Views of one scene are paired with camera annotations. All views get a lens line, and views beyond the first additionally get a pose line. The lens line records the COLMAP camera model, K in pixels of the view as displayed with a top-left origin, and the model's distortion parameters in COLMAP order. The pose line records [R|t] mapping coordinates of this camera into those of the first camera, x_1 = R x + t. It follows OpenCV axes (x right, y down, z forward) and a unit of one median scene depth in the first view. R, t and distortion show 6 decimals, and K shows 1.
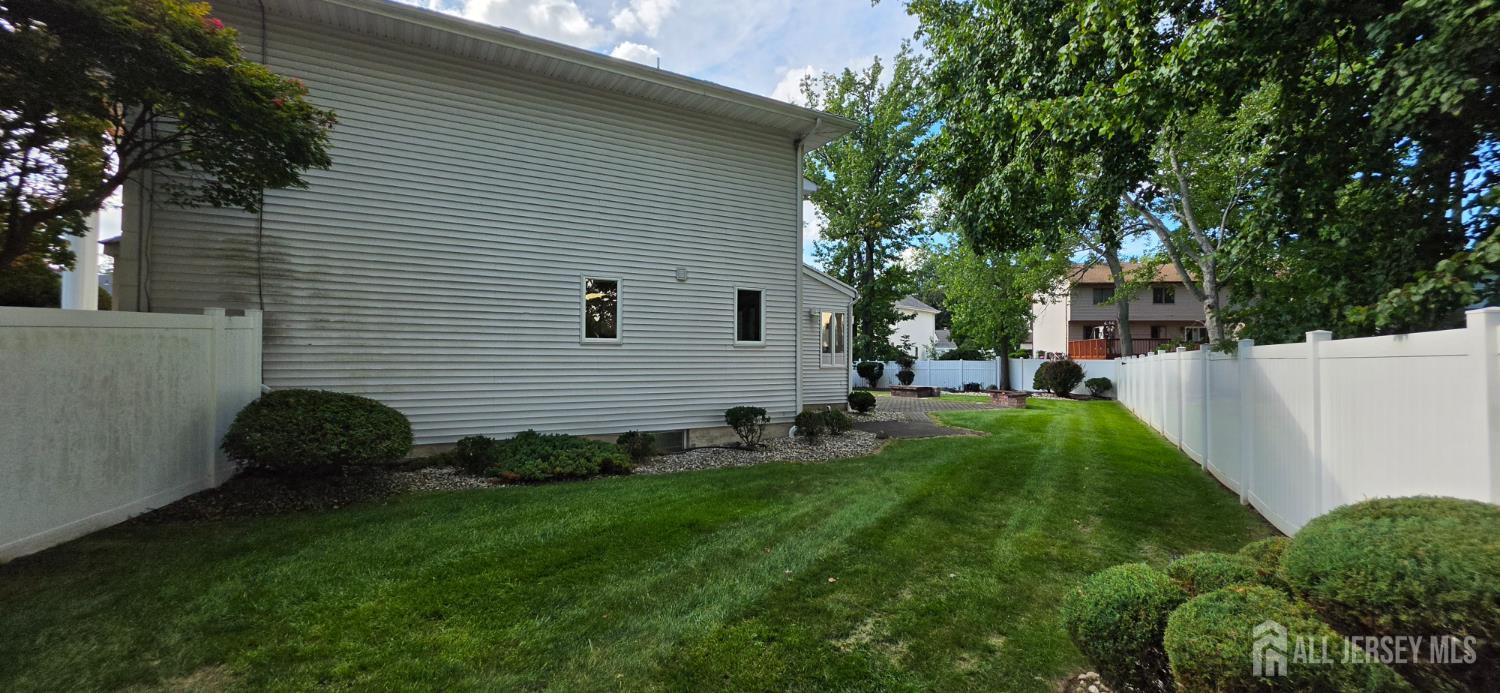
lens RADIAL K [[599.9, 0, 750.0], [0, 599.9, 346.5], [0, 0, 1]] dist [-0.001155, 0.000344]
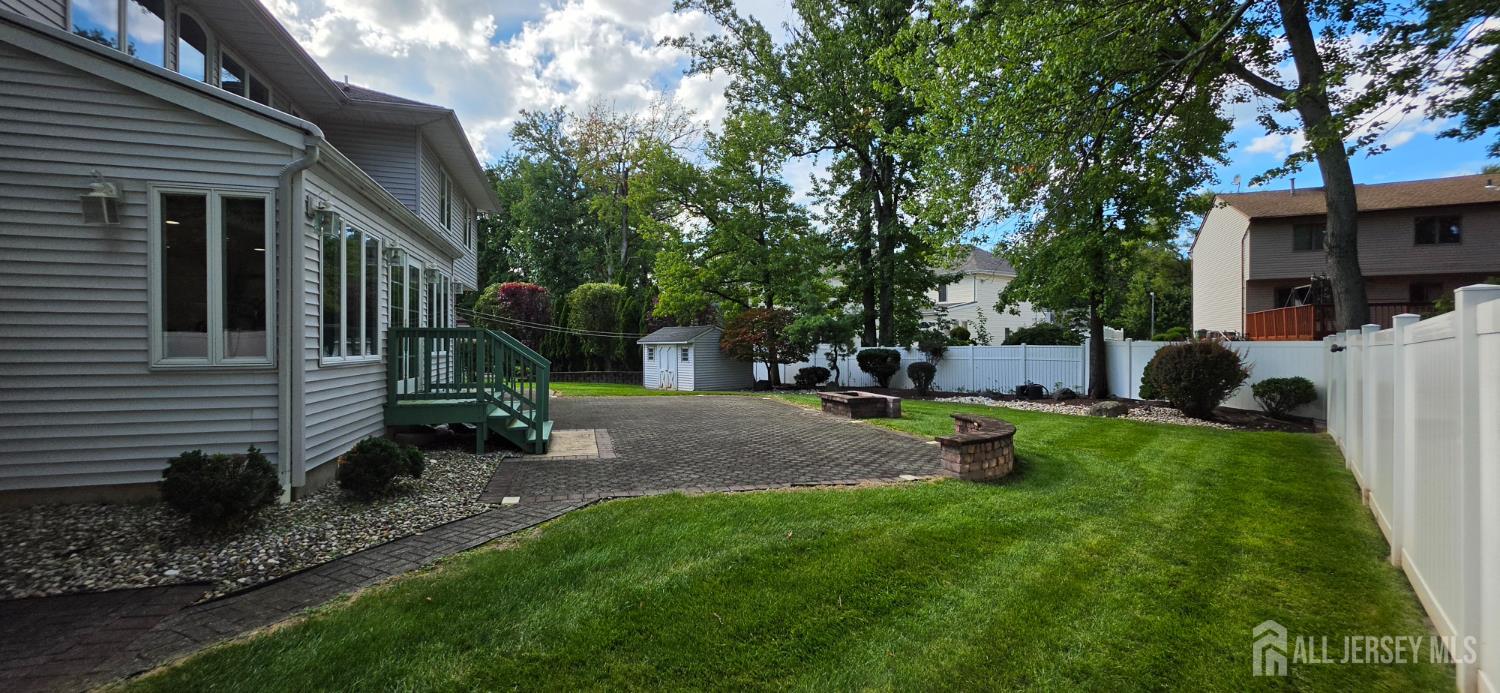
lens RADIAL K [[599.9, 0, 750.0], [0, 599.9, 346.5], [0, 0, 1]] dist [-0.001155, 0.000344]
pose [[0.972131, -0.008114, -0.234299, 0.245821], [0.012792, 0.999748, 0.018451, 0.010950], [0.234090, -0.020934, 0.971990, 0.382391]]
